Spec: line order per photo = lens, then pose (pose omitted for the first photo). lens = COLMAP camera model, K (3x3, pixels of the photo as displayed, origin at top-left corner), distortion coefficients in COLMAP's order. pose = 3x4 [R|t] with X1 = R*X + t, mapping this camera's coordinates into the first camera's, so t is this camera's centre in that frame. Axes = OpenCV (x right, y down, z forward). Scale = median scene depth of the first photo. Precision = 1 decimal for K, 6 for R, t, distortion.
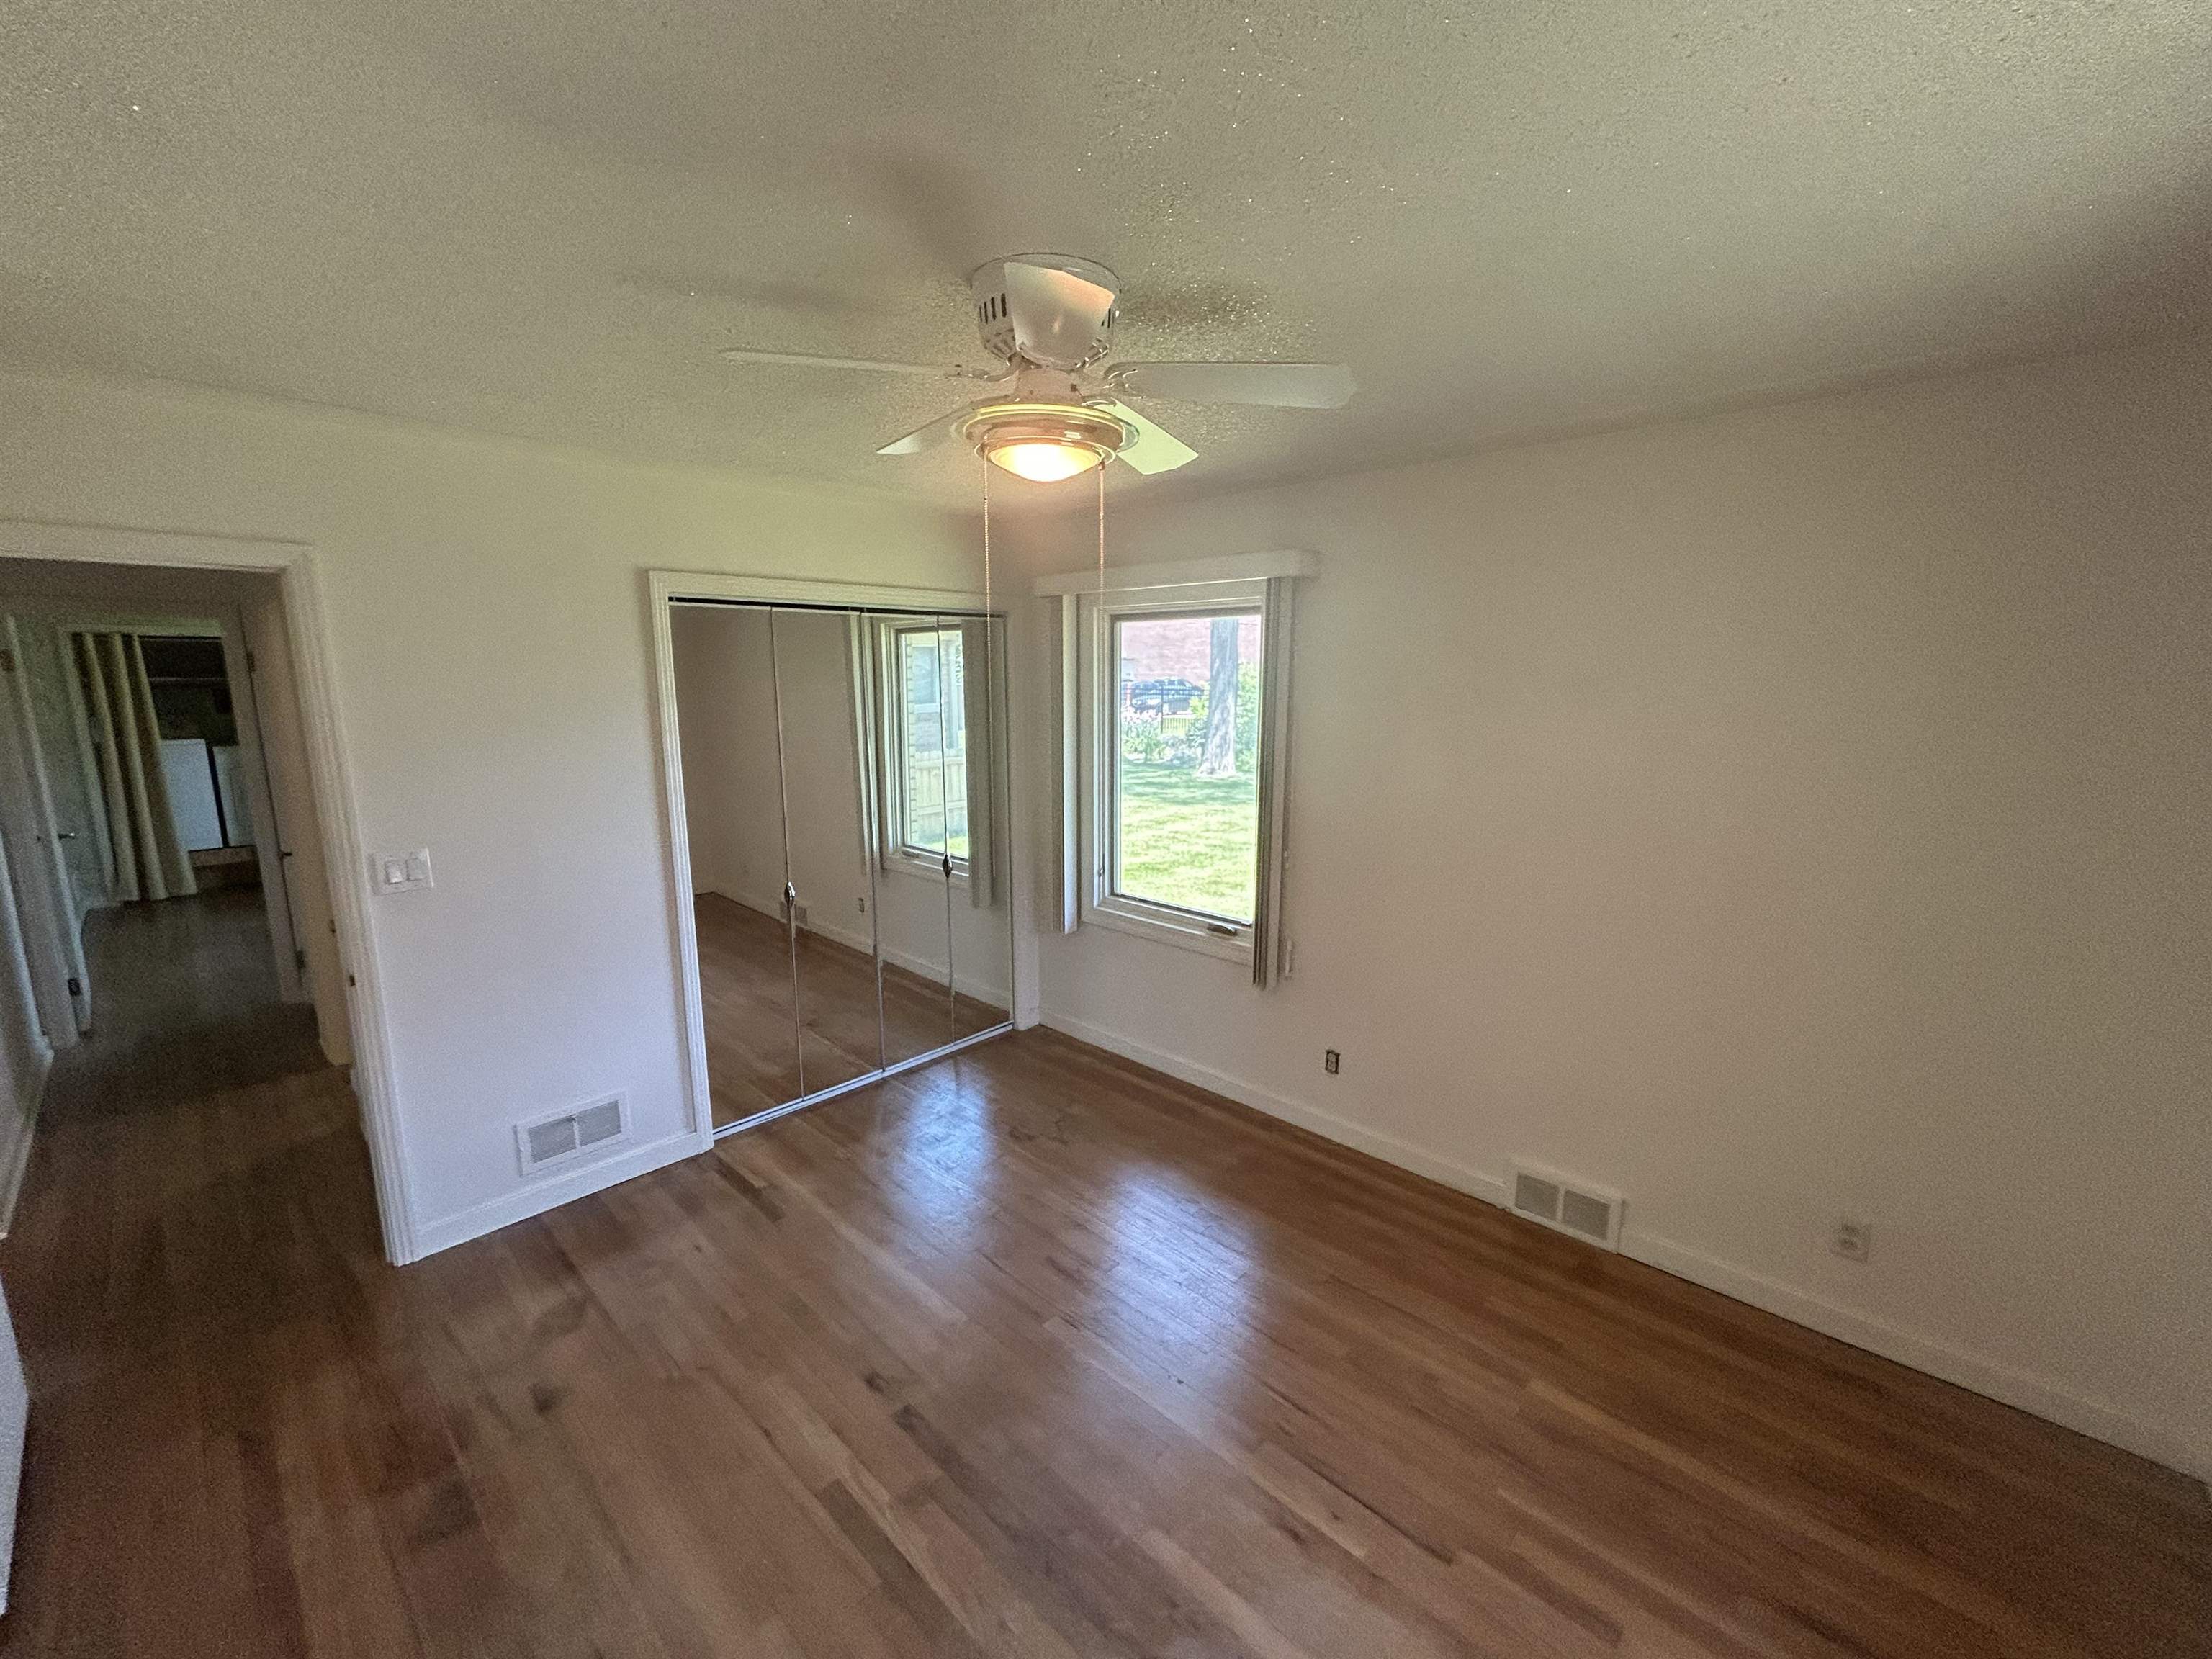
lens RADIAL K [[896.4, 0, 1103.2], [0, 896.4, 825.5], [0, 0, 1]] dist [0.001427, 0.000245]
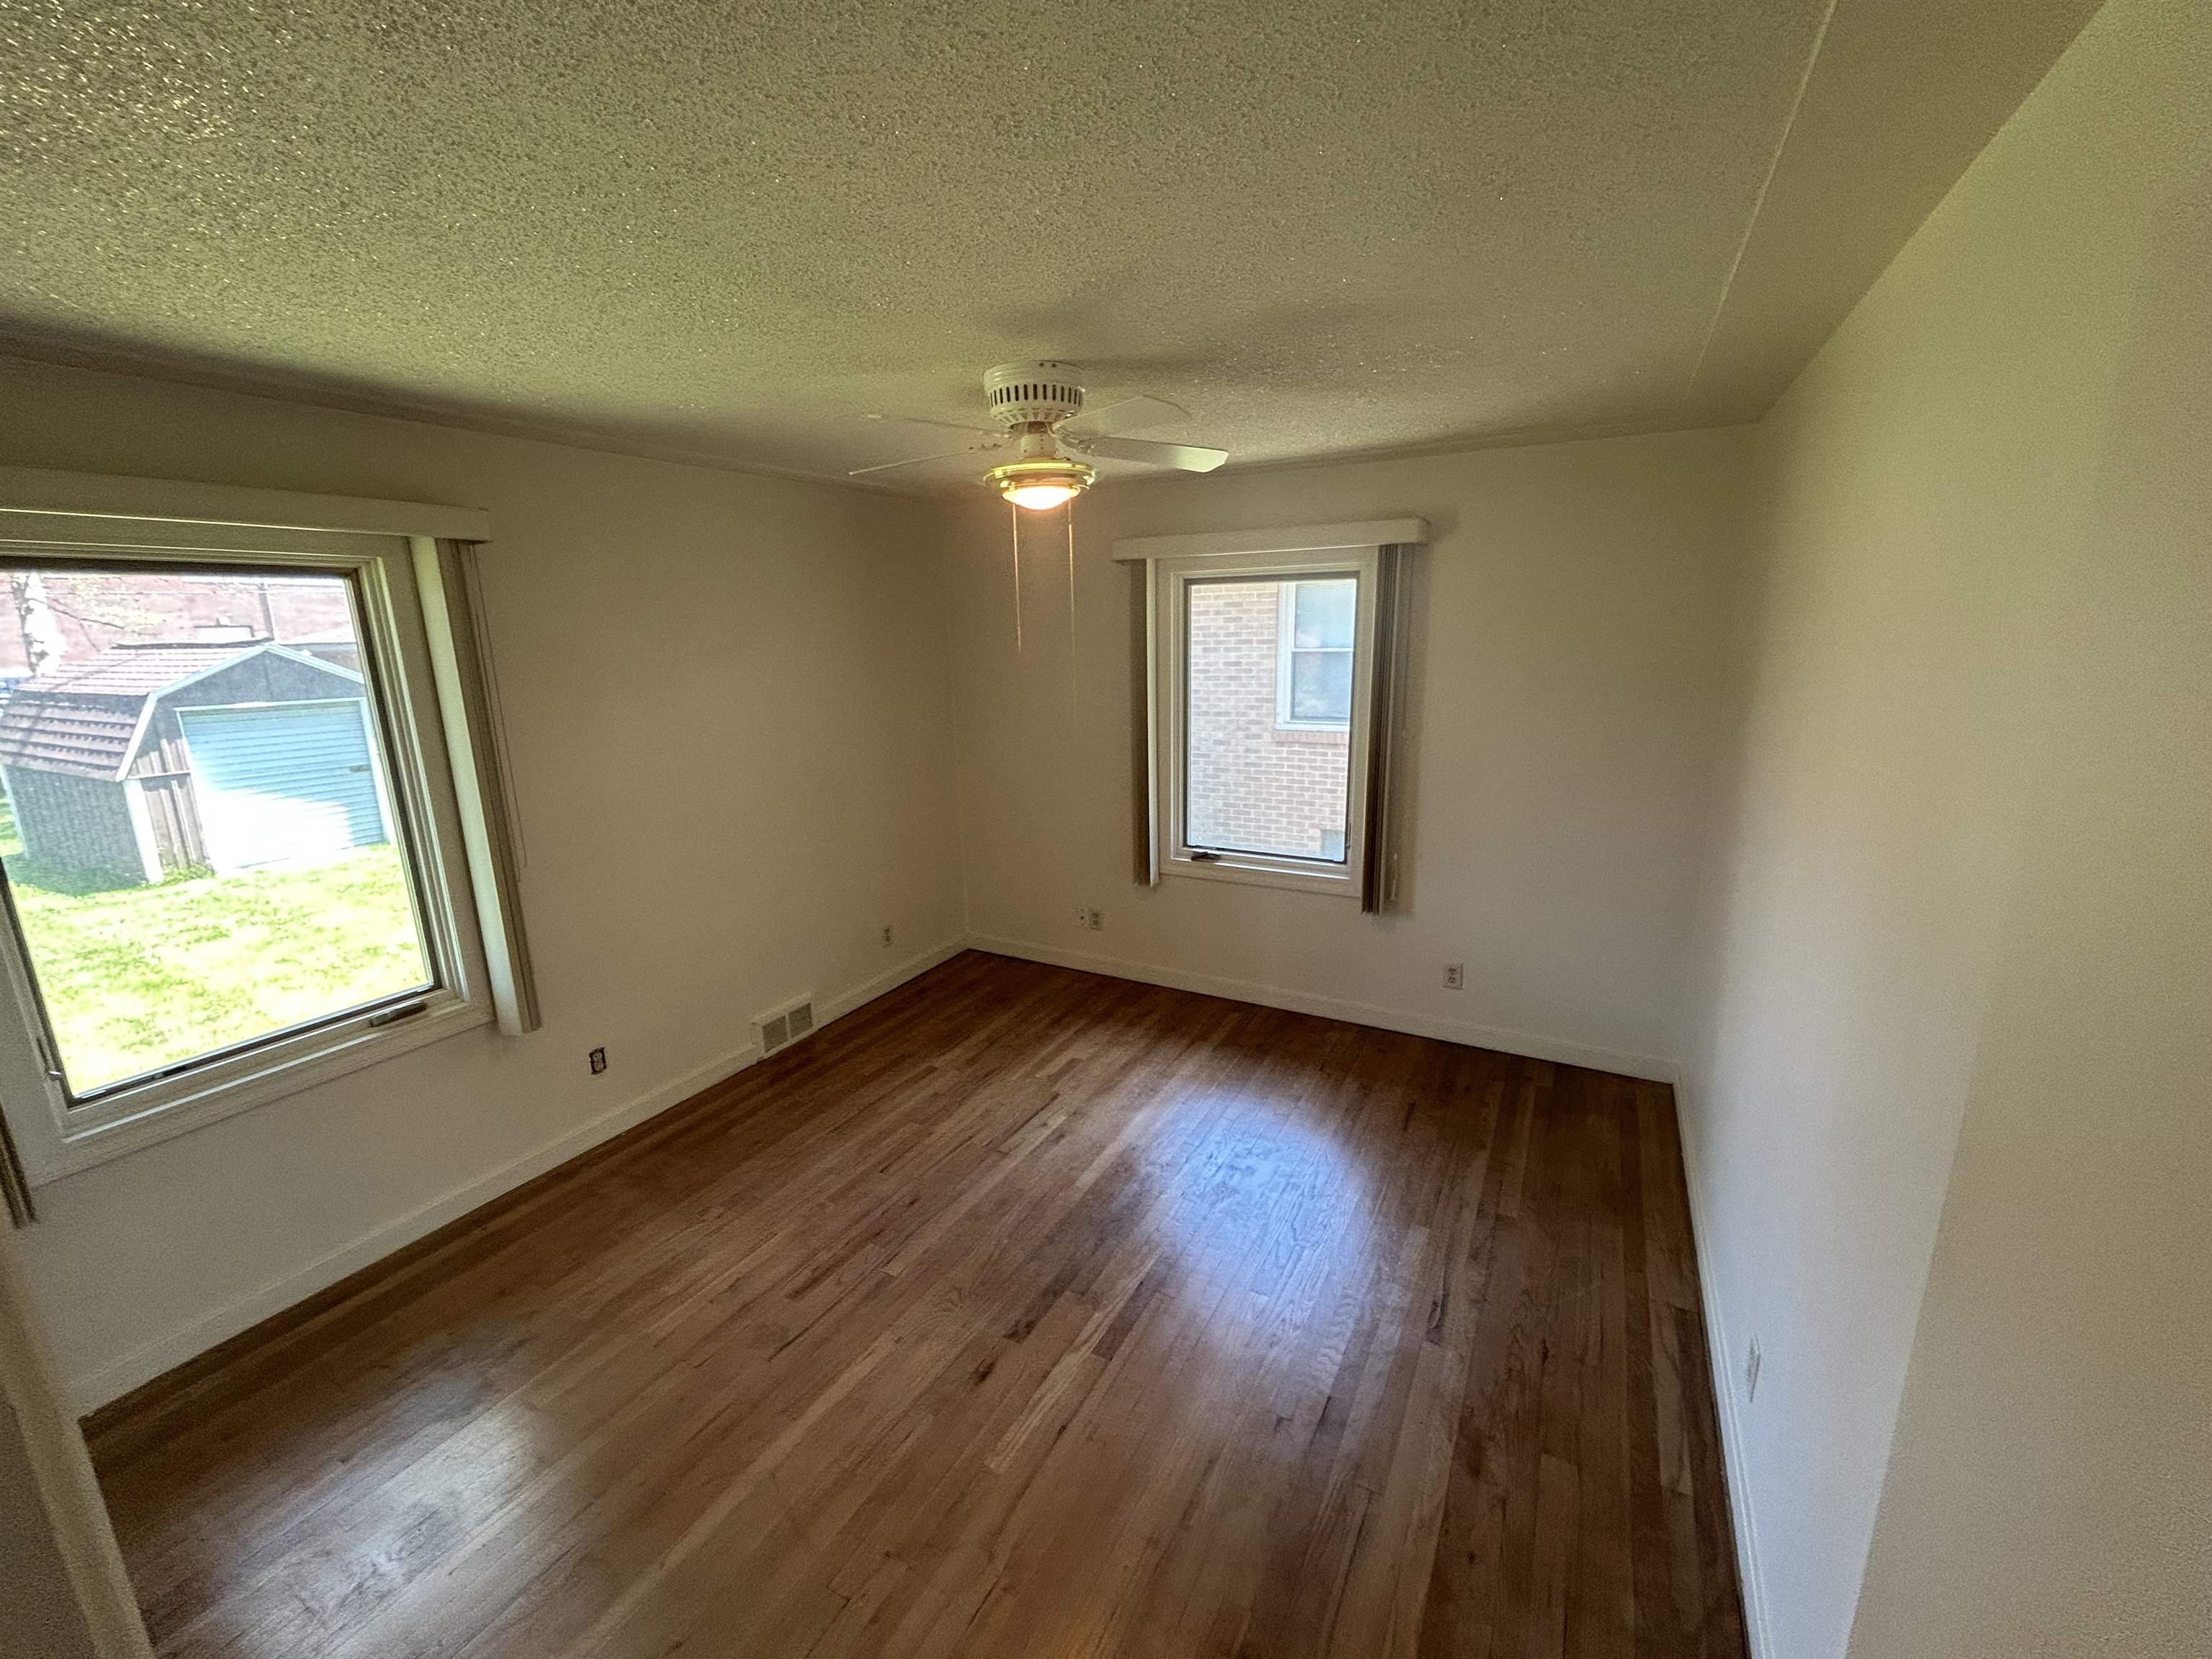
lens RADIAL K [[896.4, 0, 1103.2], [0, 896.4, 825.5], [0, 0, 1]] dist [0.001427, 0.000245]
pose [[-0.254727, -0.203949, 0.945261, -0.922885], [0.191375, 0.947541, 0.256012, -0.145324], [-0.947887, 0.246113, -0.202333, 0.782498]]
